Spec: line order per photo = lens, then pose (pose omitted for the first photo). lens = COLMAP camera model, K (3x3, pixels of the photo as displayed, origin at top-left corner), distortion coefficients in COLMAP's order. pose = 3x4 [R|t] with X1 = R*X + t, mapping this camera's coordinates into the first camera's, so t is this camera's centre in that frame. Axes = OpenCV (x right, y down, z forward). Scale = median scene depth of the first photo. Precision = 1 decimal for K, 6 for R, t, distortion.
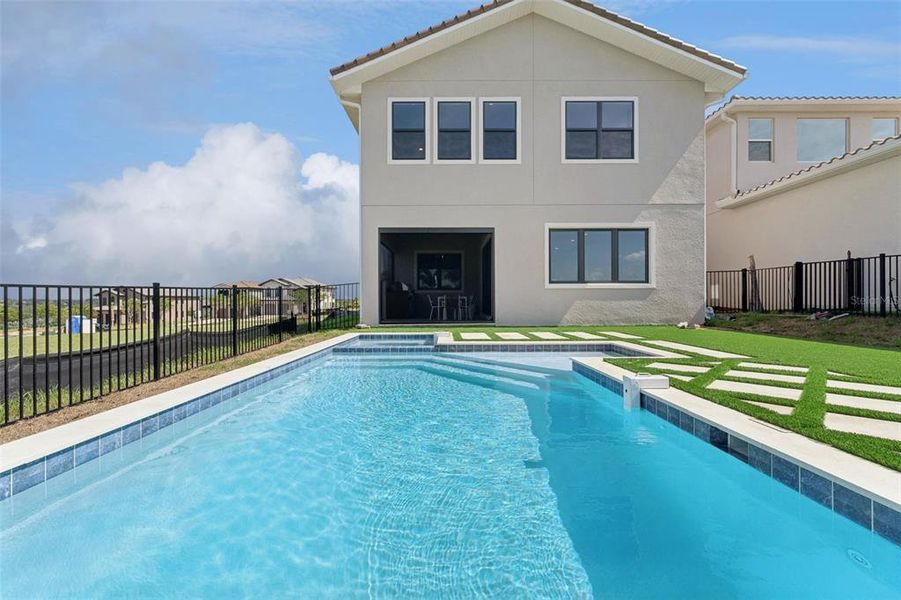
lens RADIAL K [[407.5, 0, 450.5], [0, 407.5, 300.0], [0, 0, 1]] dist [0.007758, -0.000130]
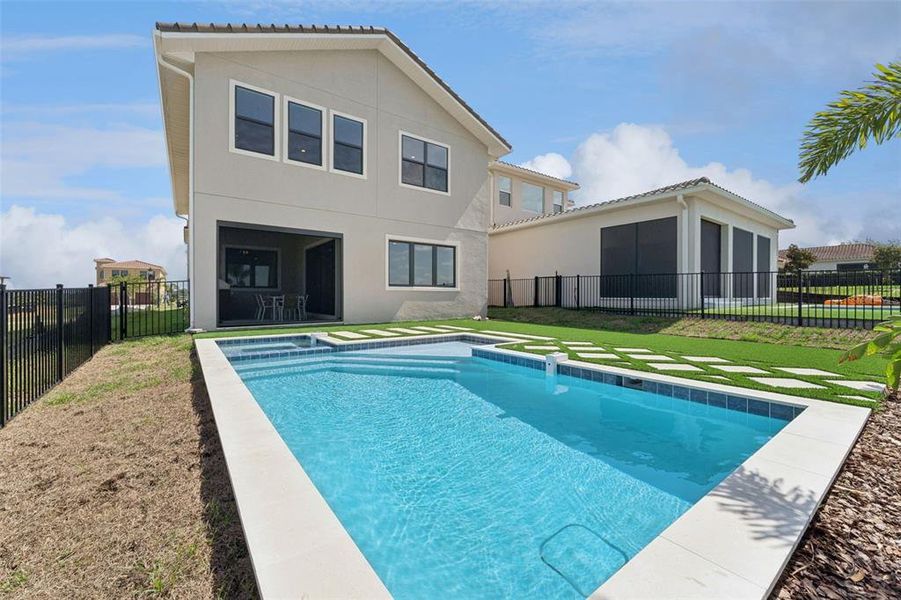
lens RADIAL K [[375.1, 0, 450.5], [0, 375.1, 300.0], [0, 0, 1]] dist [0.000194, 0.000066]
pose [[0.801176, -0.001763, 0.598427, -0.261642], [-0.004244, 0.999954, 0.008628, -0.011342], [-0.598414, -0.009452, 0.801131, 0.029677]]
